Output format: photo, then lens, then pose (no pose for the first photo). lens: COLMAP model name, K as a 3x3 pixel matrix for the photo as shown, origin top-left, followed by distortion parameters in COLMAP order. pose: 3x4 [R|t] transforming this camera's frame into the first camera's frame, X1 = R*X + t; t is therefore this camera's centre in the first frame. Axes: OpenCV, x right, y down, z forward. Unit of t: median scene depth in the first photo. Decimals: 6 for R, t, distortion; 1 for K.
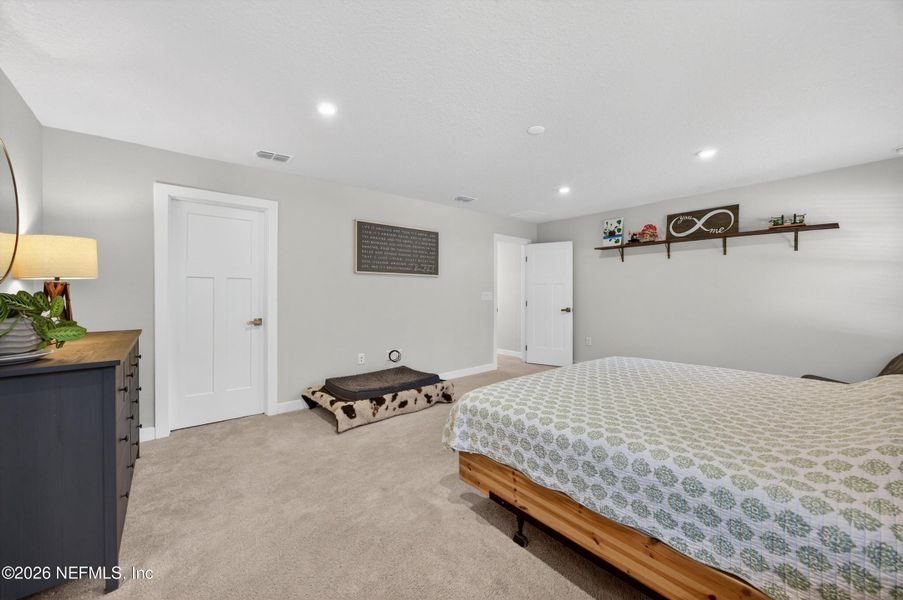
lens RADIAL K [[350.0, 0, 451.5], [0, 350.0, 300.0], [0, 0, 1]] dist [-0.035891, 0.013606]
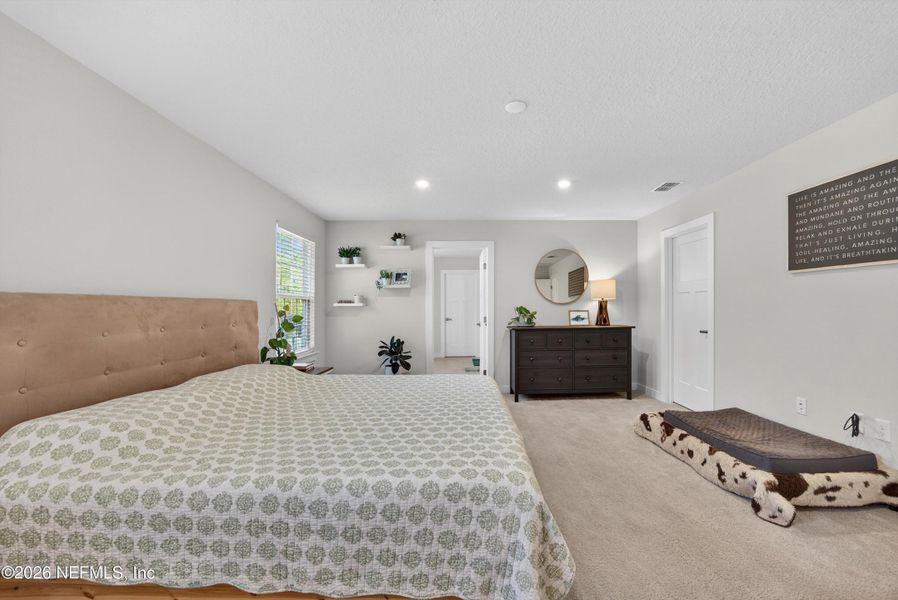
lens RADIAL K [[360.4, 0, 468.5], [0, 360.4, 306.0], [0, 0, 1]] dist [-0.008373, 0.000306]
pose [[-0.616793, 0.003296, -0.787118, 0.619874], [-0.000395, 0.999990, 0.004496, -0.017257], [0.787125, 0.003084, -0.616786, 0.895160]]
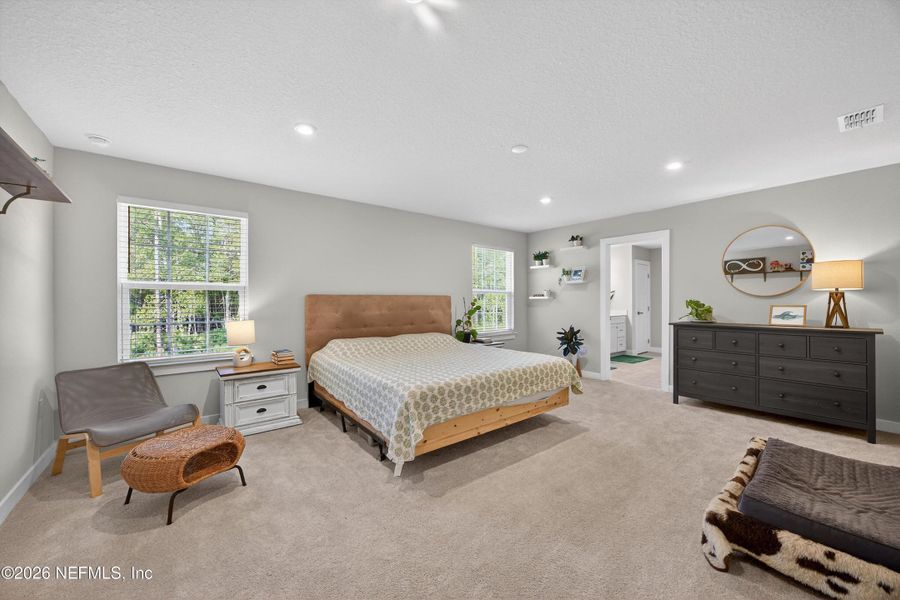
lens RADIAL K [[348.8, 0, 450.0], [0, 348.8, 300.0], [0, 0, 1]] dist [-0.035891, 0.013606]
pose [[-0.999895, 0.003500, 0.014046, 0.282504], [0.003628, 0.999952, 0.009079, -0.021388], [-0.014014, 0.009129, -0.999860, 1.303402]]
